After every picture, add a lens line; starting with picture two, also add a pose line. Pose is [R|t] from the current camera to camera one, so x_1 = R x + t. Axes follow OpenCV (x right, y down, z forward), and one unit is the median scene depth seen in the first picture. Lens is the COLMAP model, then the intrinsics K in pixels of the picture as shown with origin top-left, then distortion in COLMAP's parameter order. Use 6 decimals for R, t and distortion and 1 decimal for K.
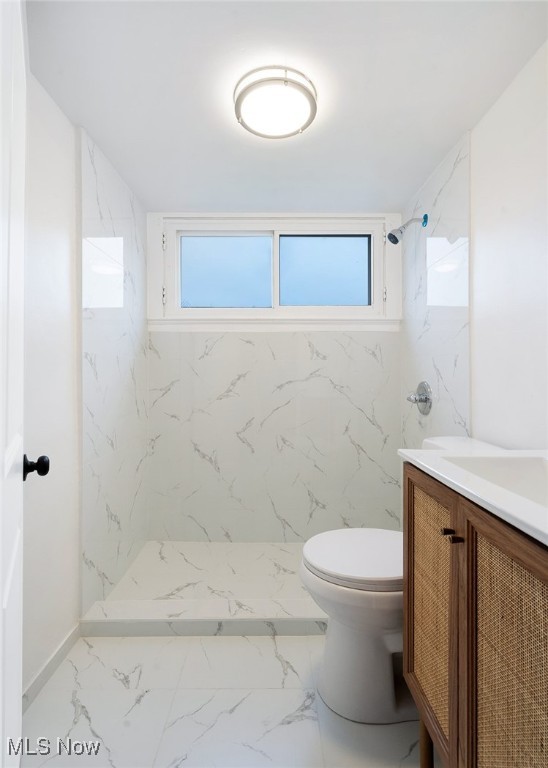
lens RADIAL K [[373.4, 0, 272.2], [0, 373.4, 382.6], [0, 0, 1]] dist [0.001272, 0.000069]
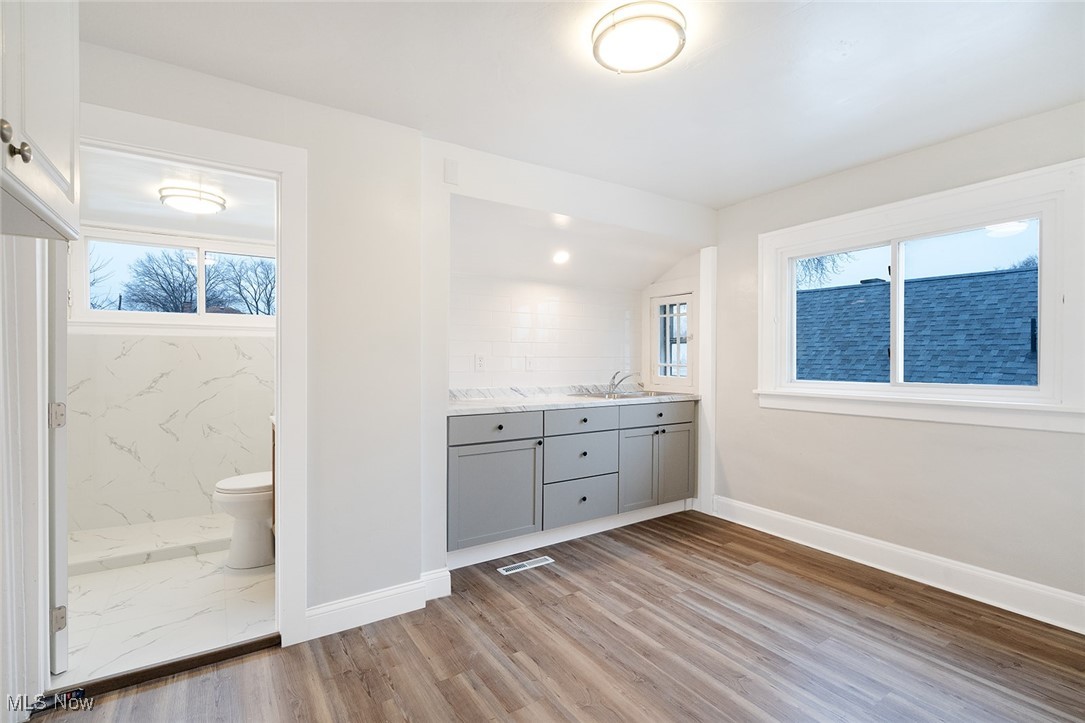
lens RADIAL K [[498.6, 0, 556.5], [0, 498.6, 366.6], [0, 0, 1]] dist [-0.005250, 0.001902]
pose [[0.827933, -0.005583, 0.560799, 0.056885], [-0.000745, 0.999939, 0.011054, -0.058345], [-0.560826, -0.009570, 0.827878, -0.922334]]
